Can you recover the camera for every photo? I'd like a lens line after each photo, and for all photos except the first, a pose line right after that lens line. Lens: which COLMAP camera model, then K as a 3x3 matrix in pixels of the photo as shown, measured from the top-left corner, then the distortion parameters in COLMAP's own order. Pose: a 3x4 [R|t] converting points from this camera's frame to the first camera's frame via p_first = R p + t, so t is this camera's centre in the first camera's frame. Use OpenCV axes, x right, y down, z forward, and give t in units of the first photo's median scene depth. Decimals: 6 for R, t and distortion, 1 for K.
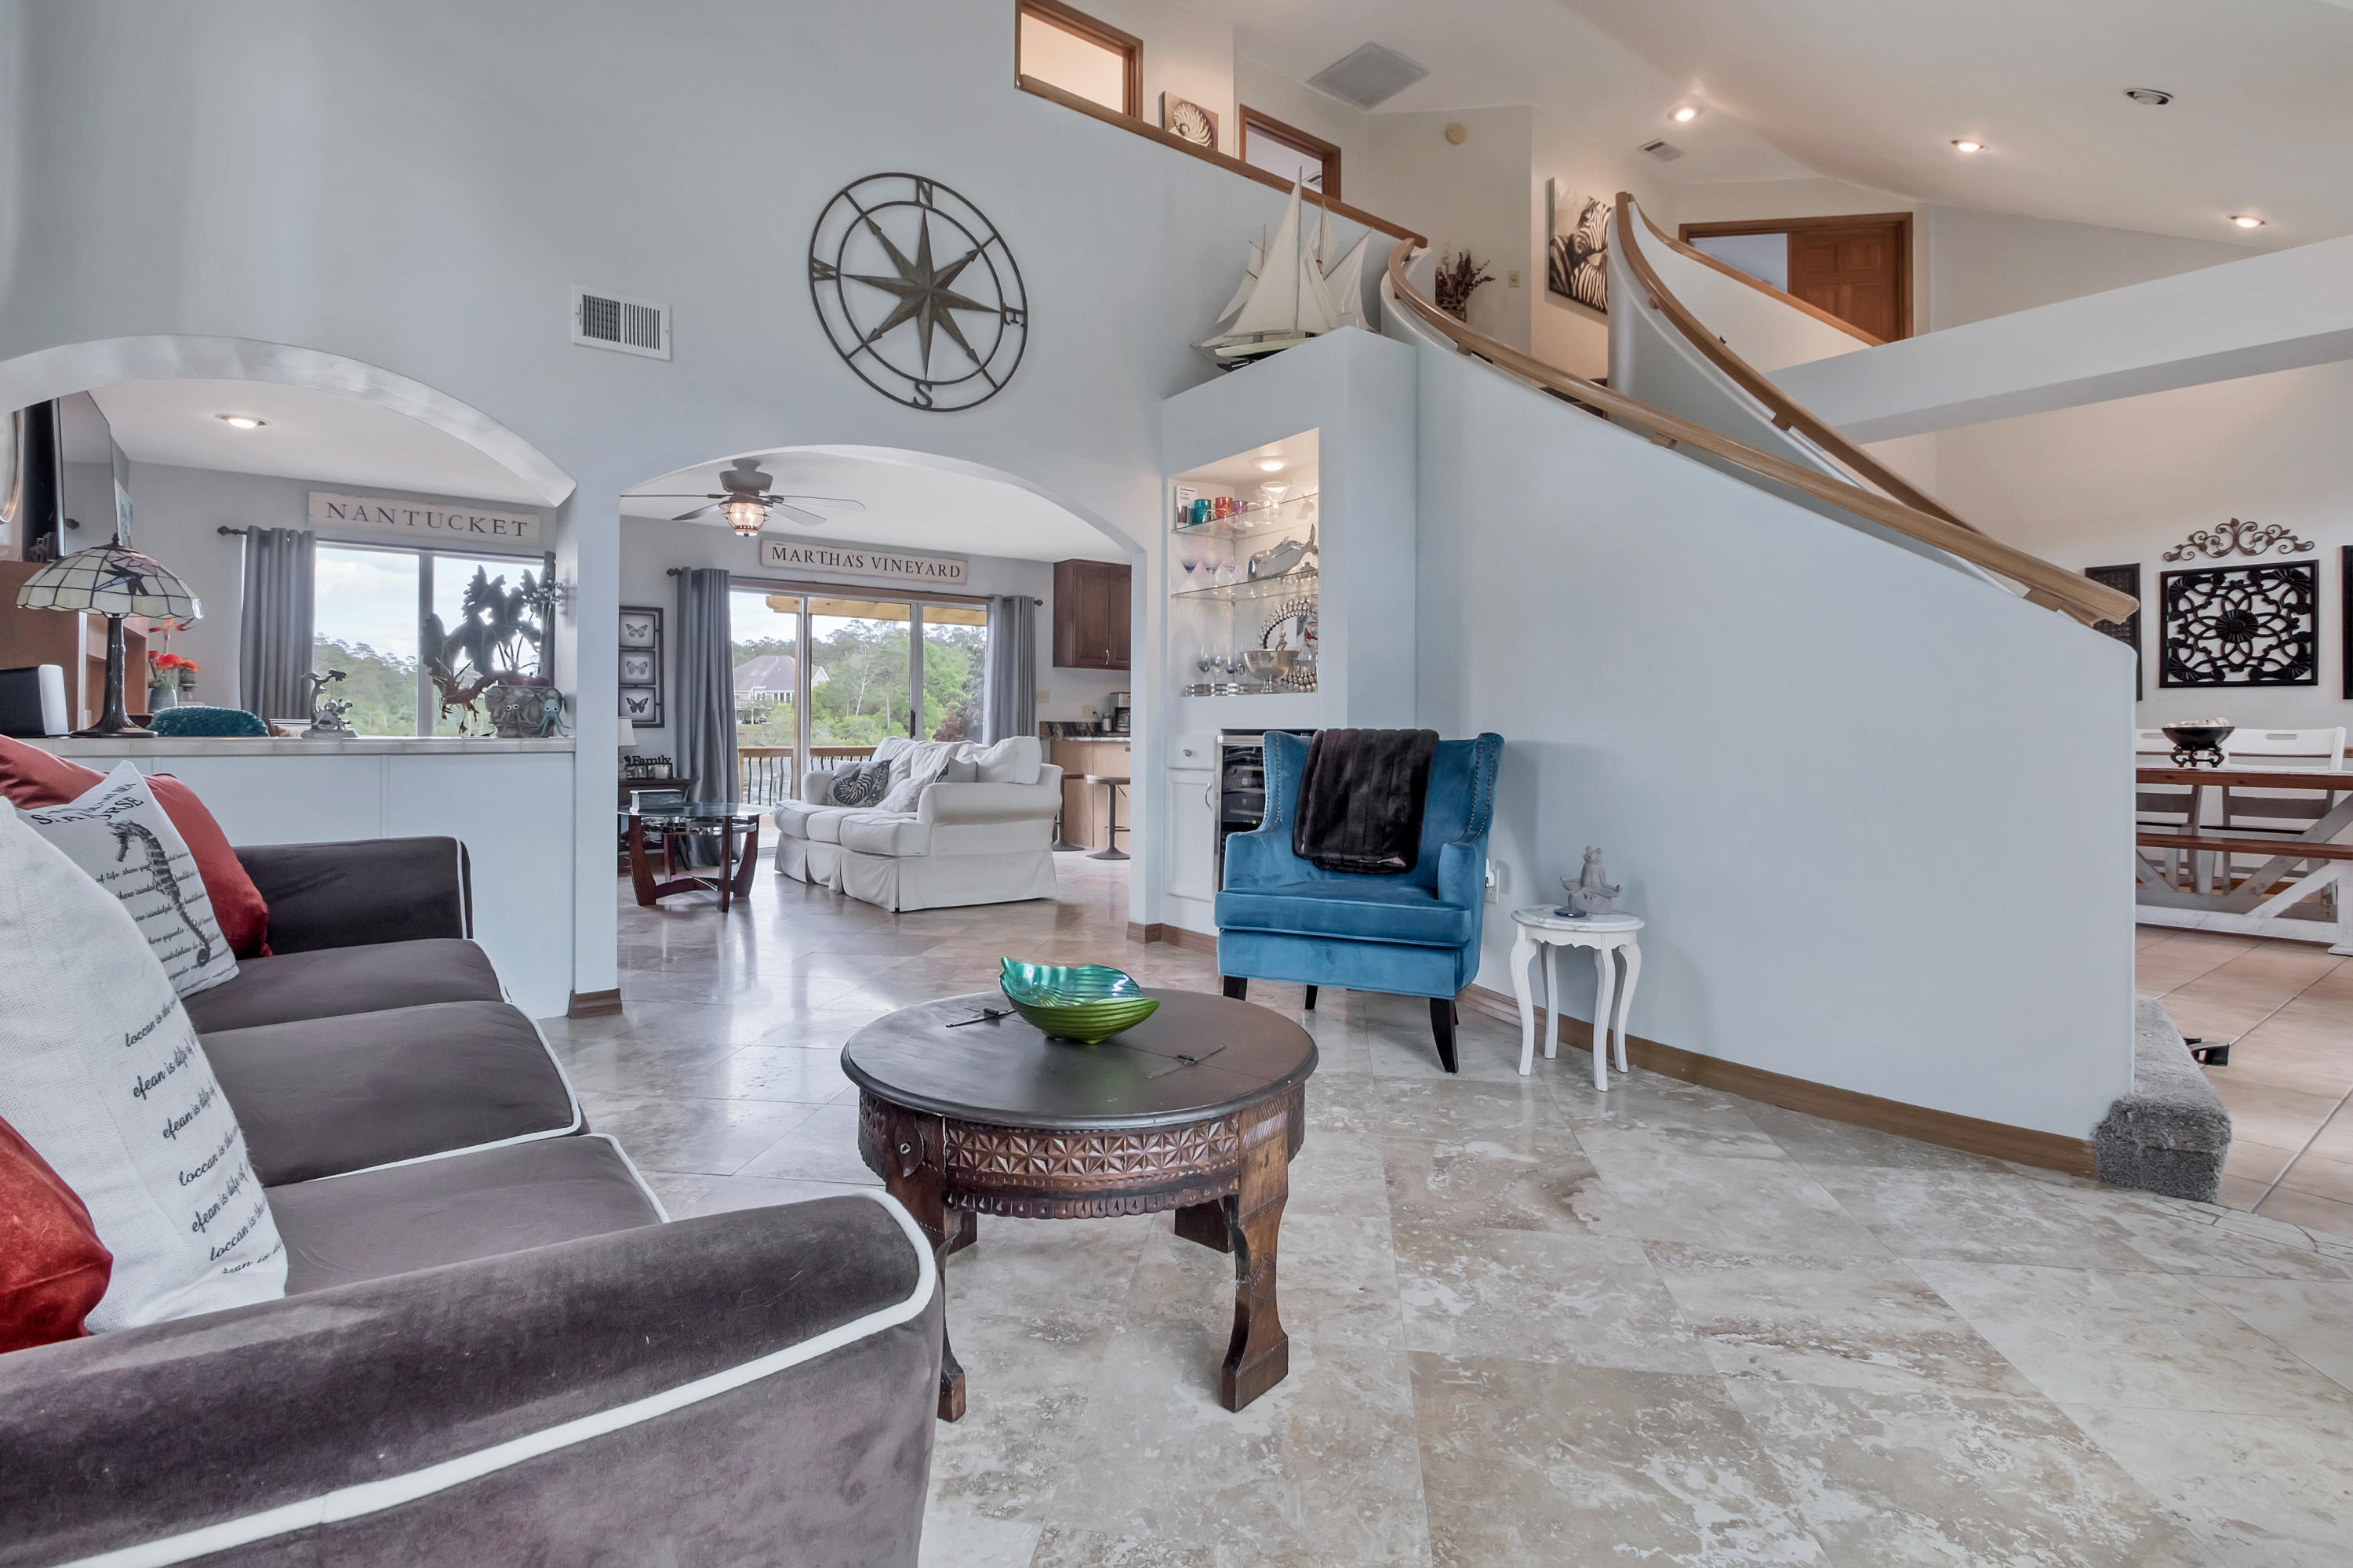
lens RADIAL K [[1118.5, 0, 1152.0], [0, 1118.5, 721.4], [0, 0, 1]] dist [0.019661, -0.023563]
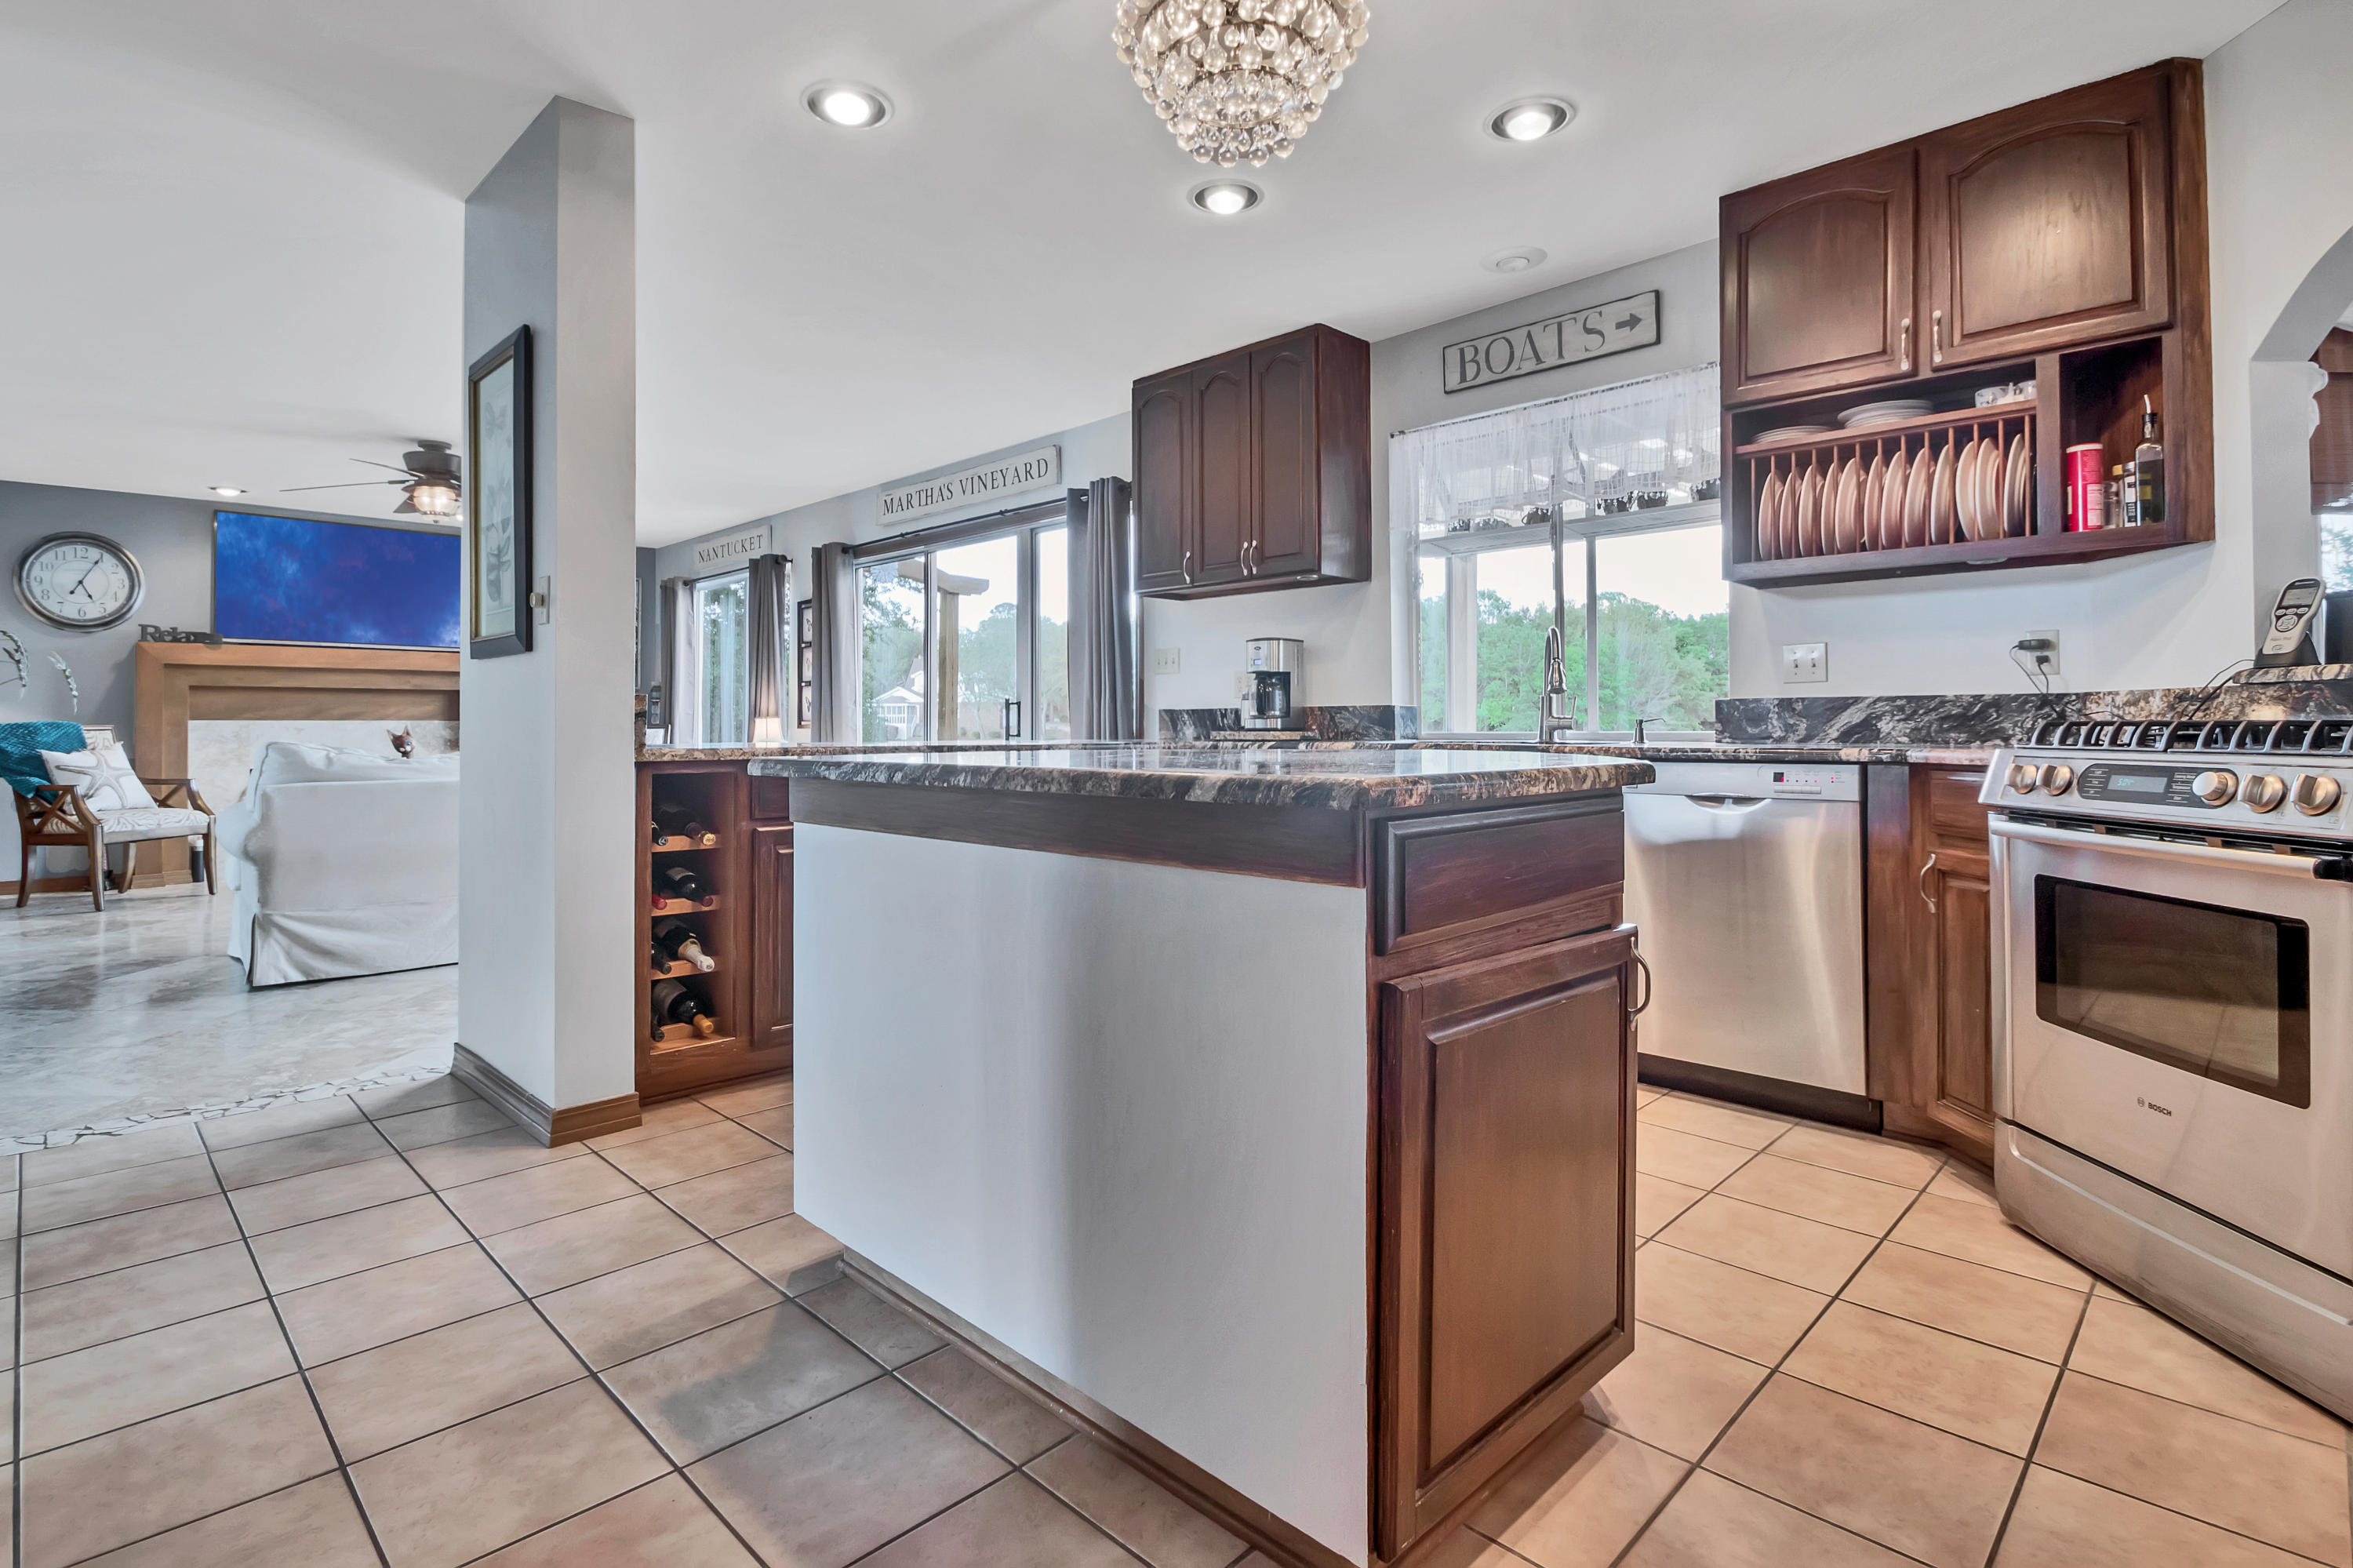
lens RADIAL K [[1107.9, 0, 1178.7], [0, 1107.9, 736.7], [0, 0, 1]] dist [0.023208, -0.023214]
pose [[0.173194, 0.002284, -0.984885, 0.927974], [0.015413, 0.999869, 0.005029, 0.023991], [0.984767, -0.016051, 0.173136, 2.066598]]
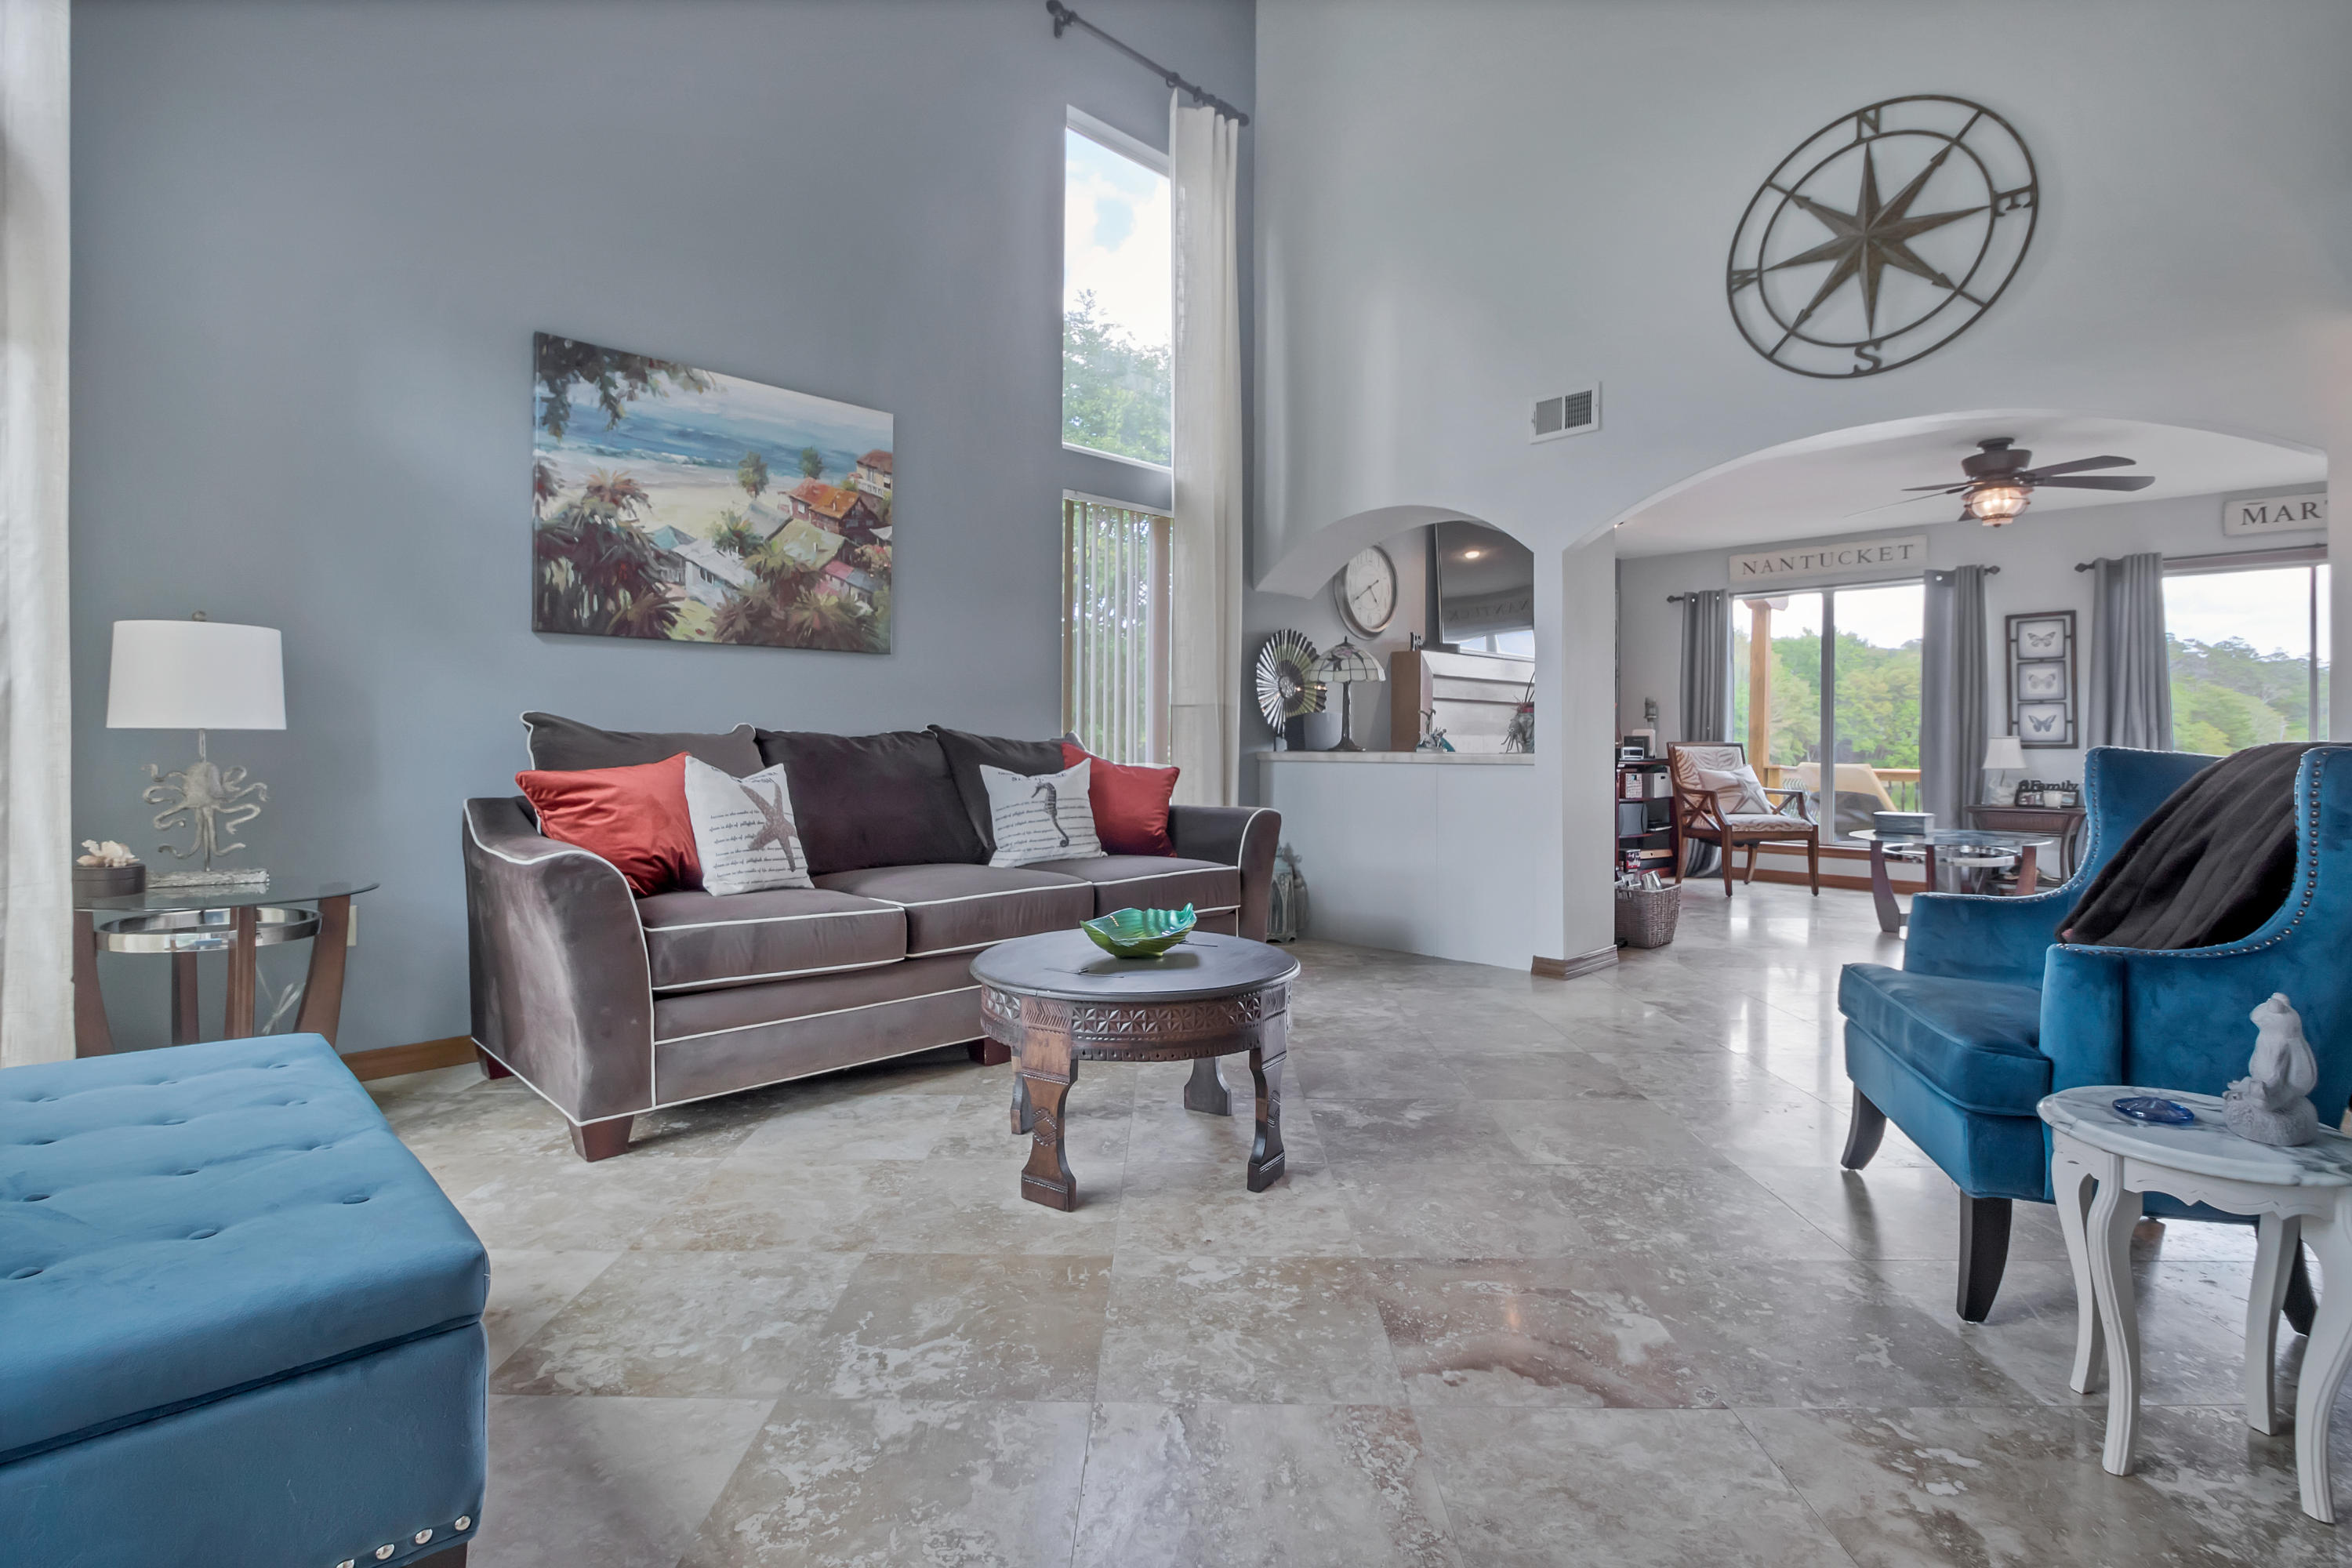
lens RADIAL K [[1107.4, 0, 1178.2], [0, 1107.4, 736.7], [0, 0, 1]] dist [0.023208, -0.023214]
pose [[0.139908, -0.010984, -0.990104, 0.574075], [0.002294, 0.999939, -0.010769, 0.006827], [0.990162, -0.000764, 0.139925, 0.364105]]
